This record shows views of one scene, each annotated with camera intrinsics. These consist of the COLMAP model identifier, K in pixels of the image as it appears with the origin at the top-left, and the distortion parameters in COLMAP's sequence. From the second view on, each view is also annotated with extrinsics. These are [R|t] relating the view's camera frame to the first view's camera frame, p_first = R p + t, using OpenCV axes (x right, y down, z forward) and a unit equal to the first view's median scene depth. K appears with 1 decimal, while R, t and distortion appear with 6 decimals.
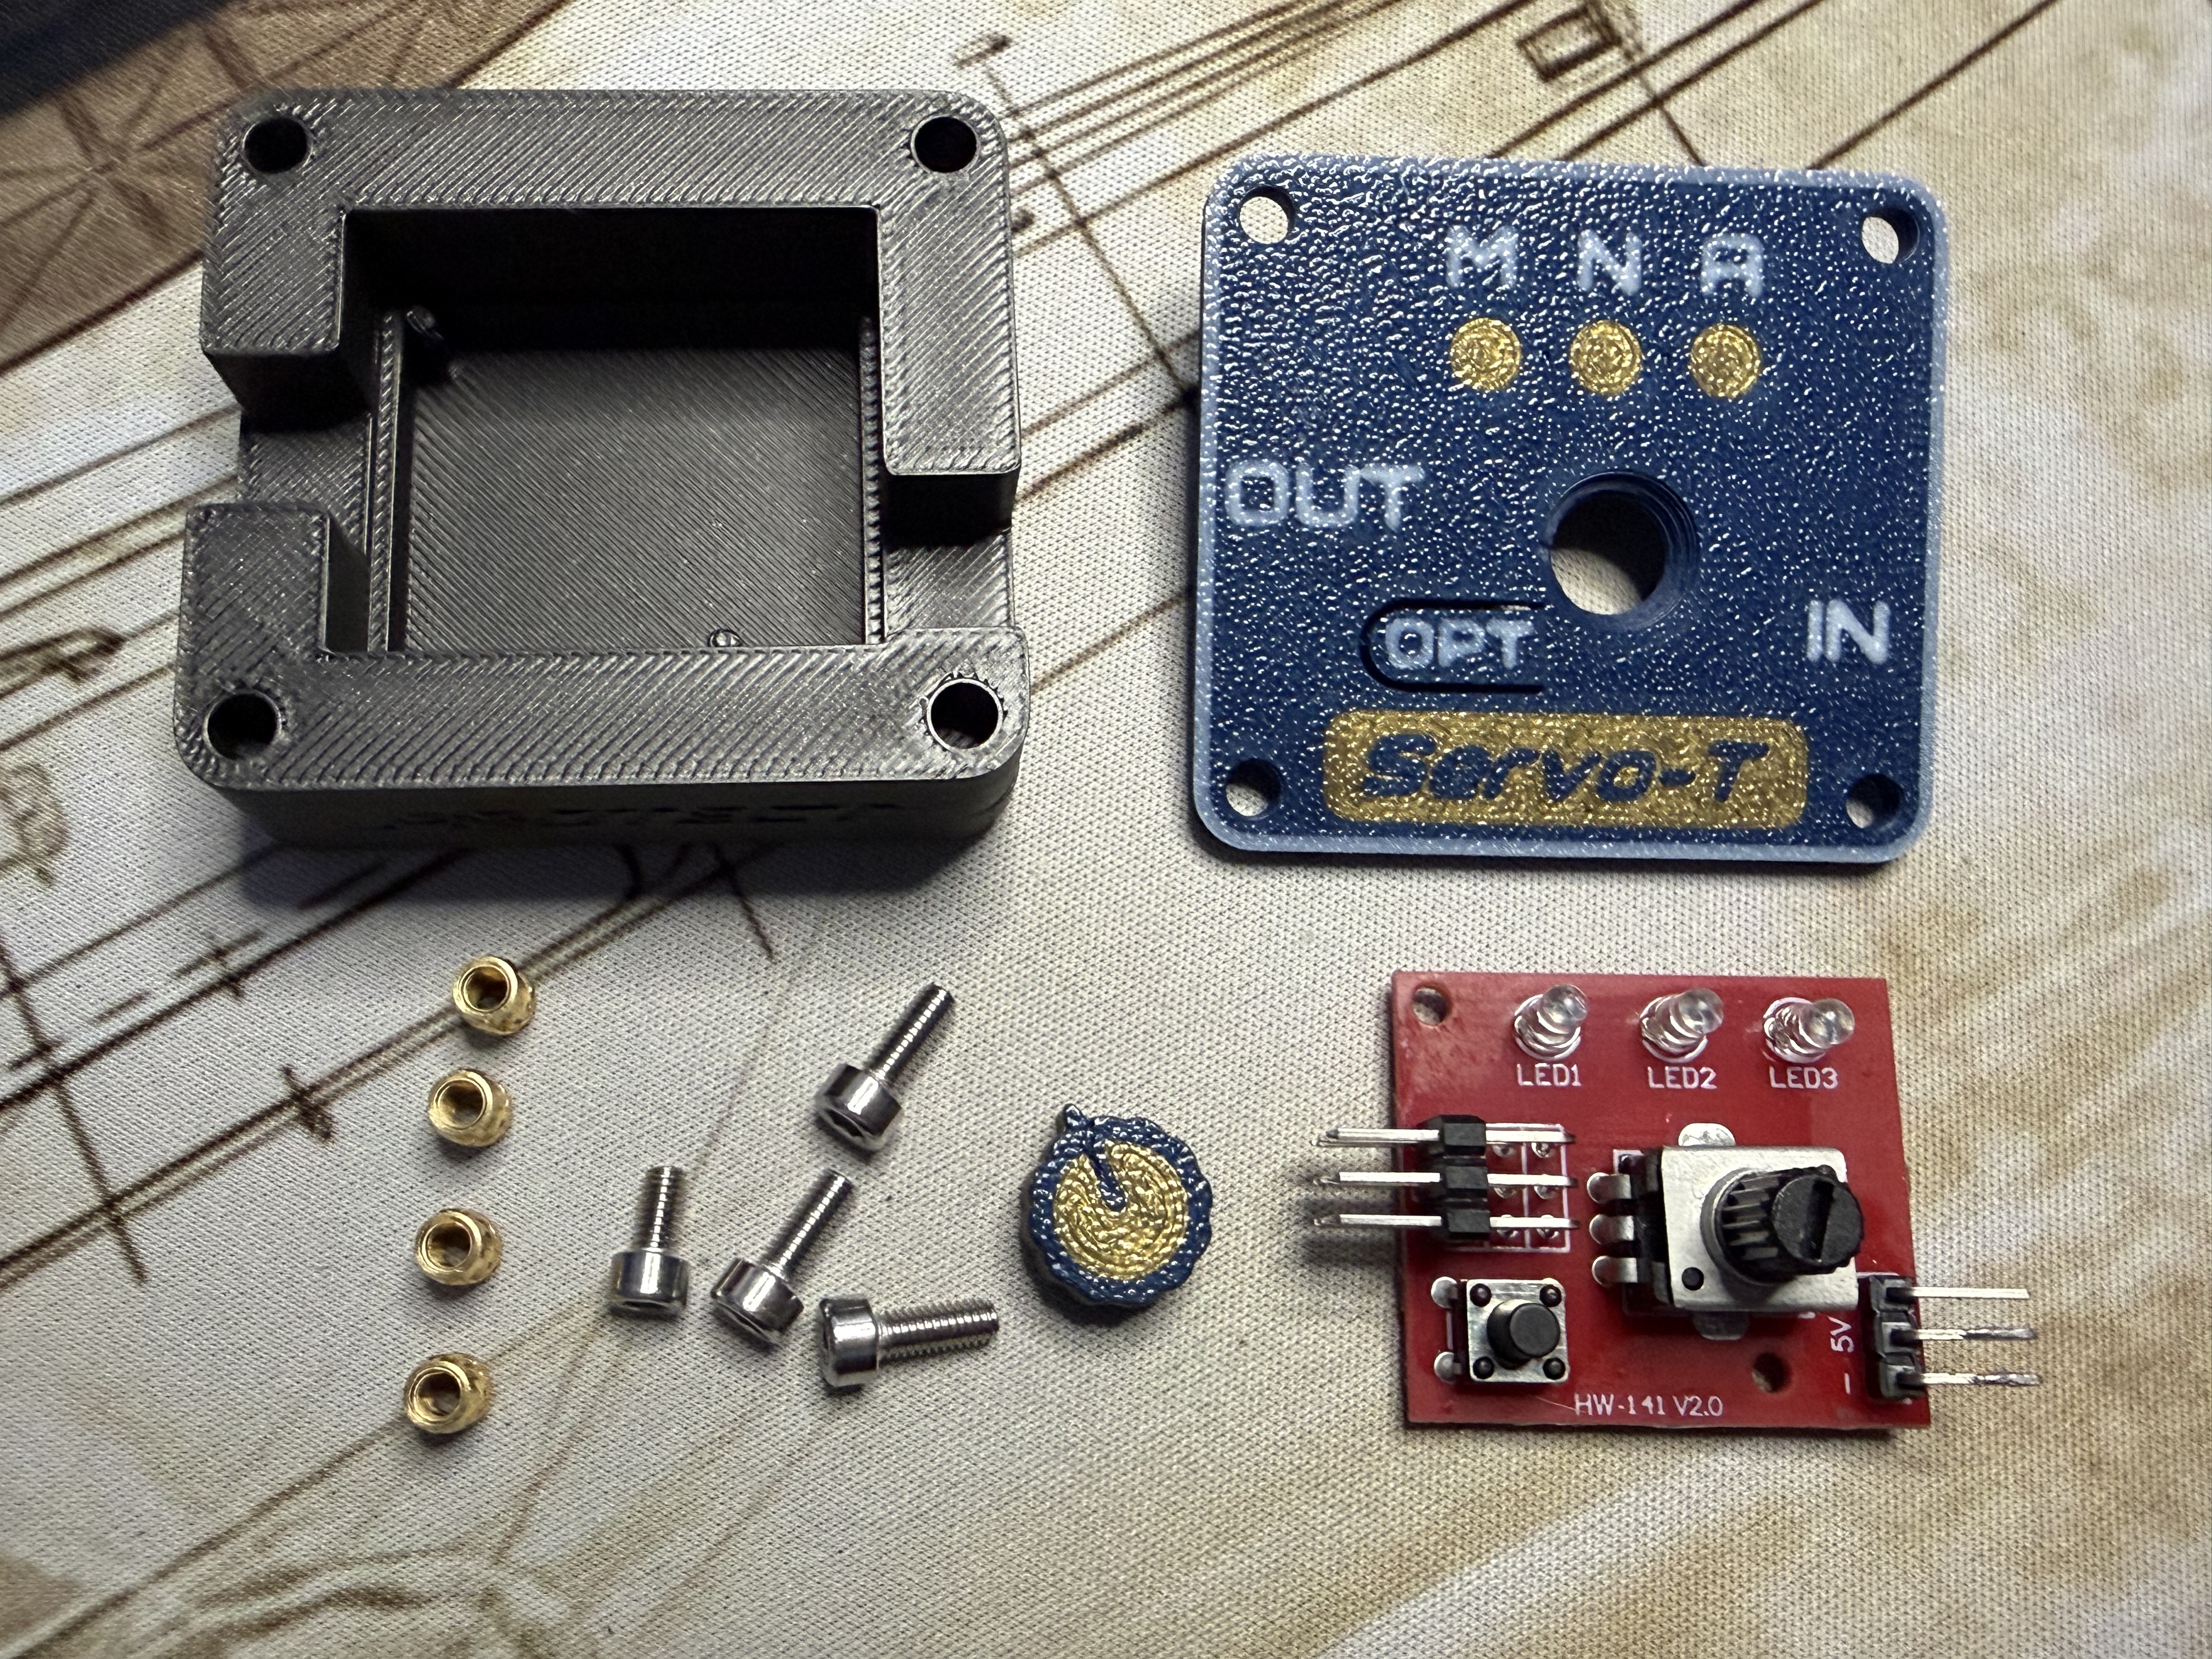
lens RADIAL K [[2215.8, 0, 1106.0], [0, 2215.8, 829.5], [0, 0, 1]] dist [0.012394, -0.016270]
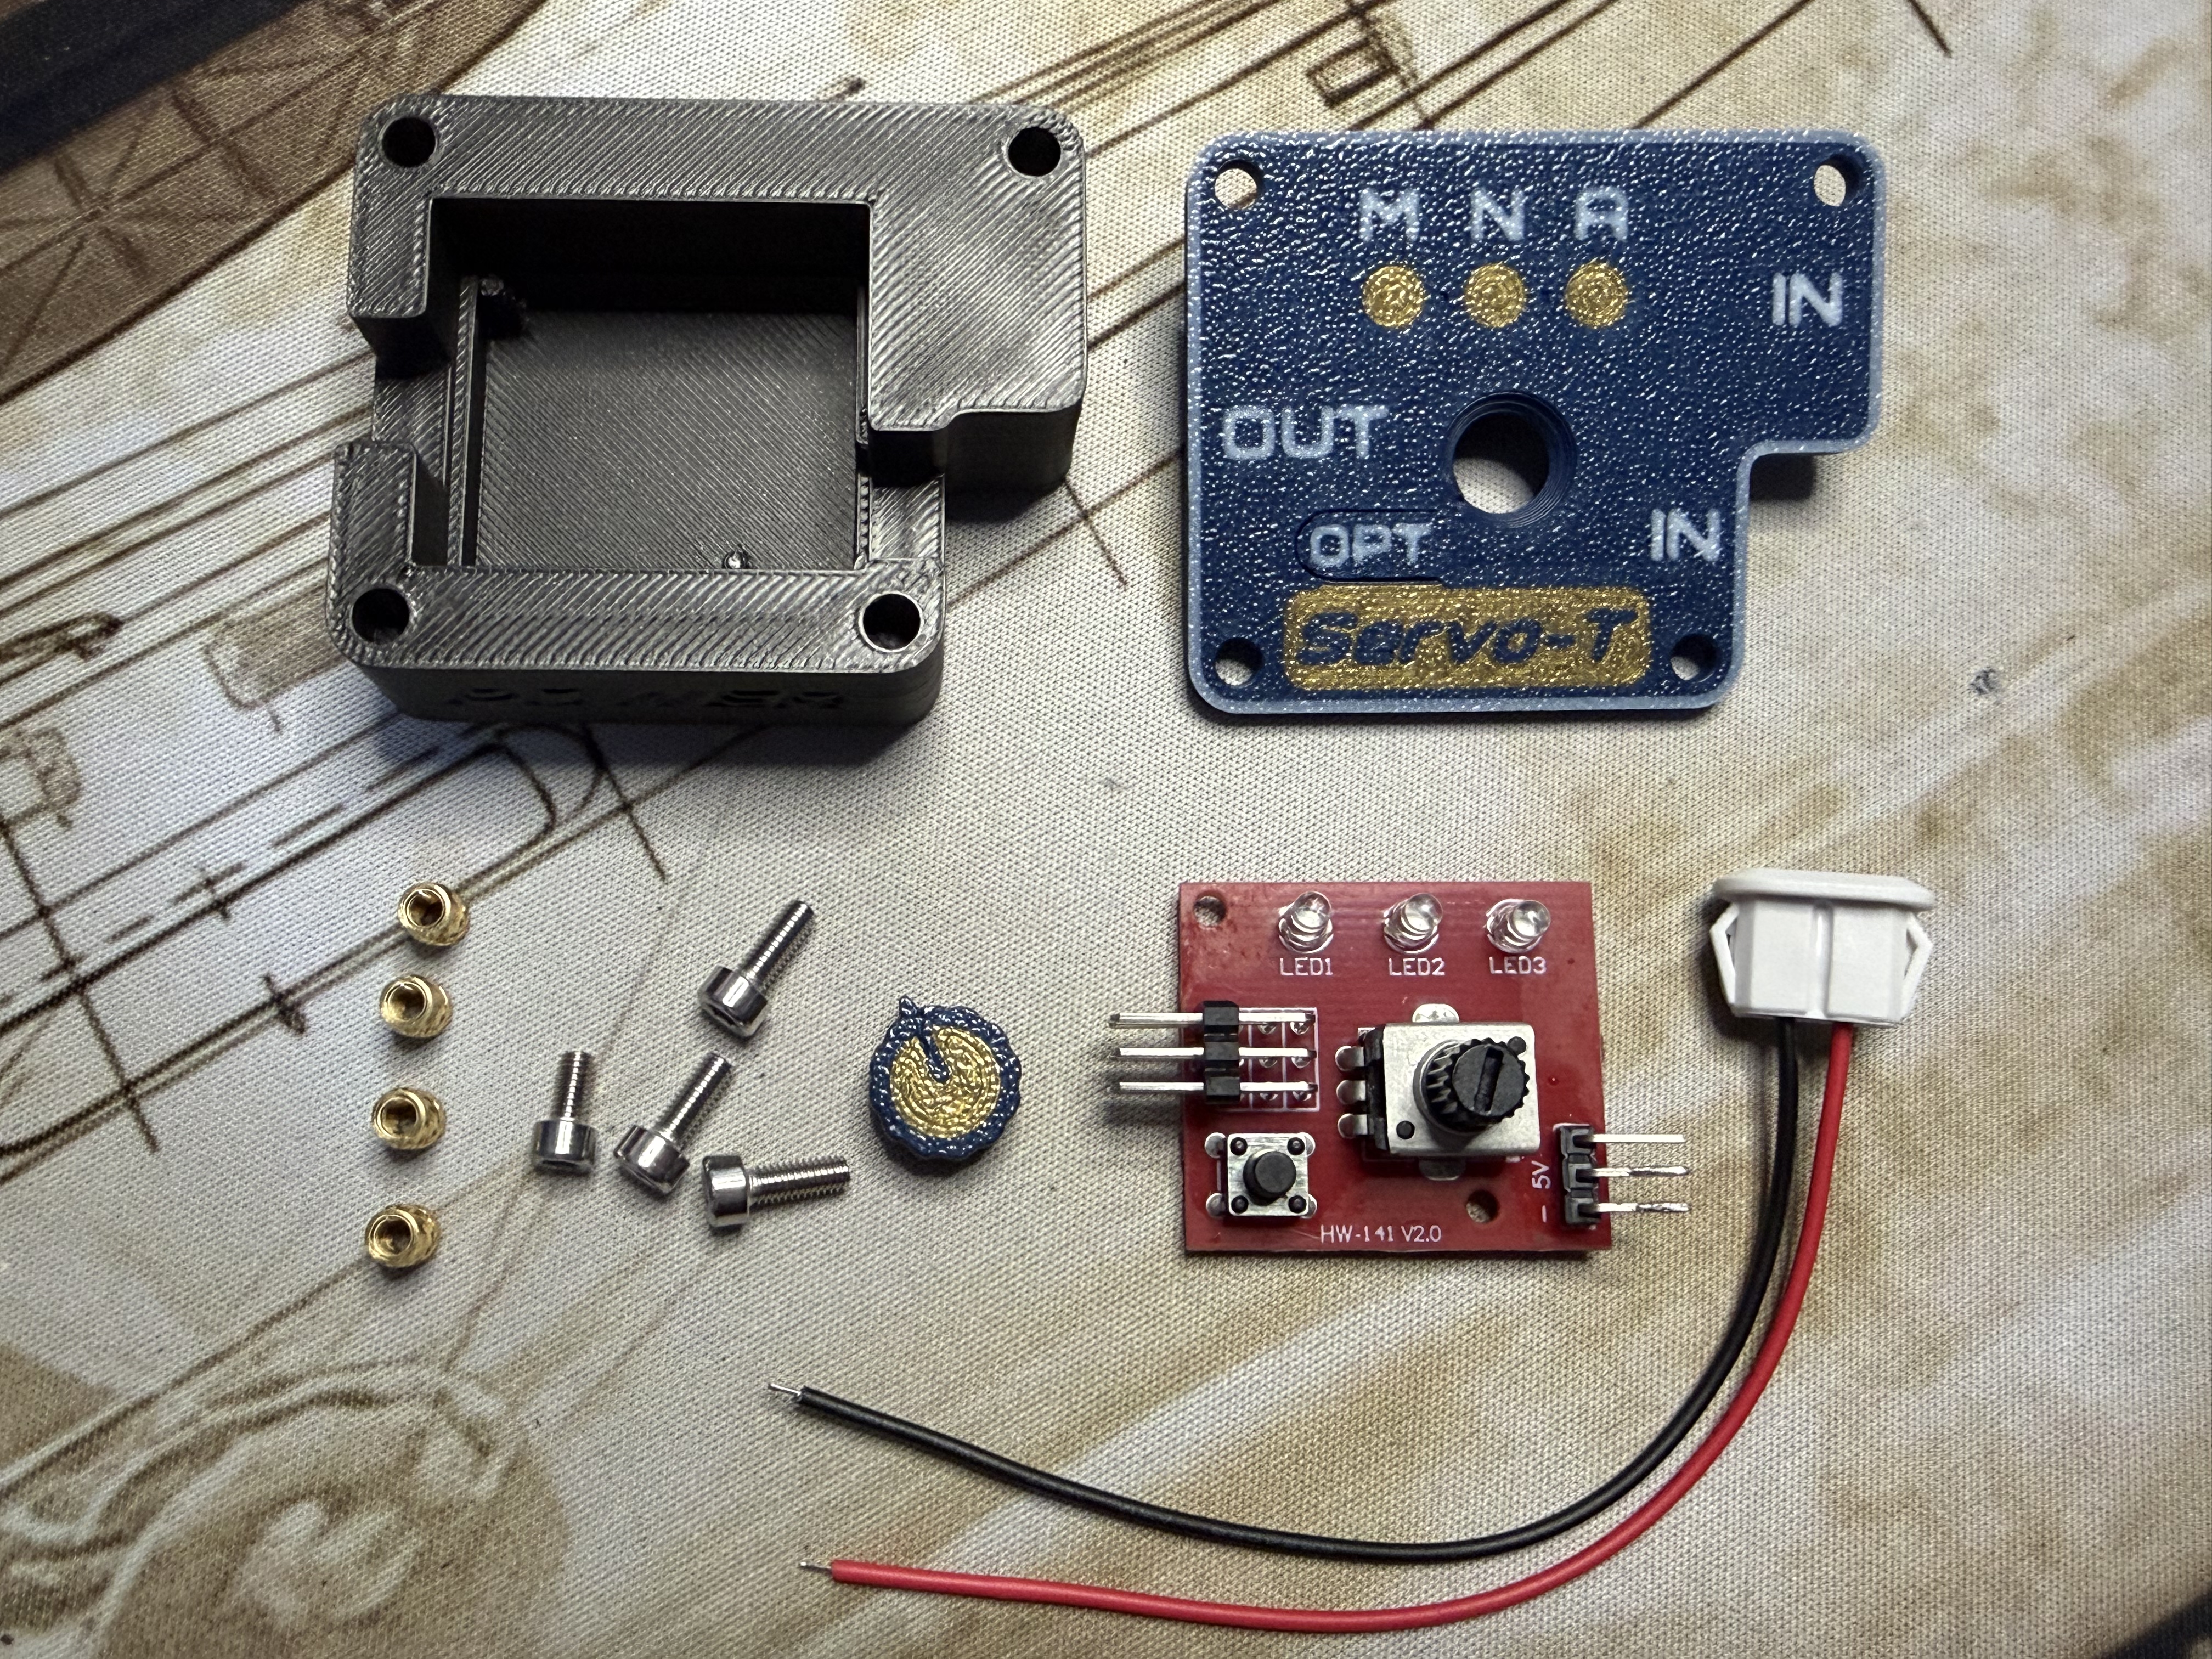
lens RADIAL K [[2215.8, 0, 1106.0], [0, 2215.8, 829.5], [0, 0, 1]] dist [0.012394, -0.016270]
pose [[0.999757, -0.015736, -0.015438, 0.113540], [0.016498, 0.998586, 0.050542, -0.027355], [0.014621, -0.050784, 0.998603, -0.210149]]
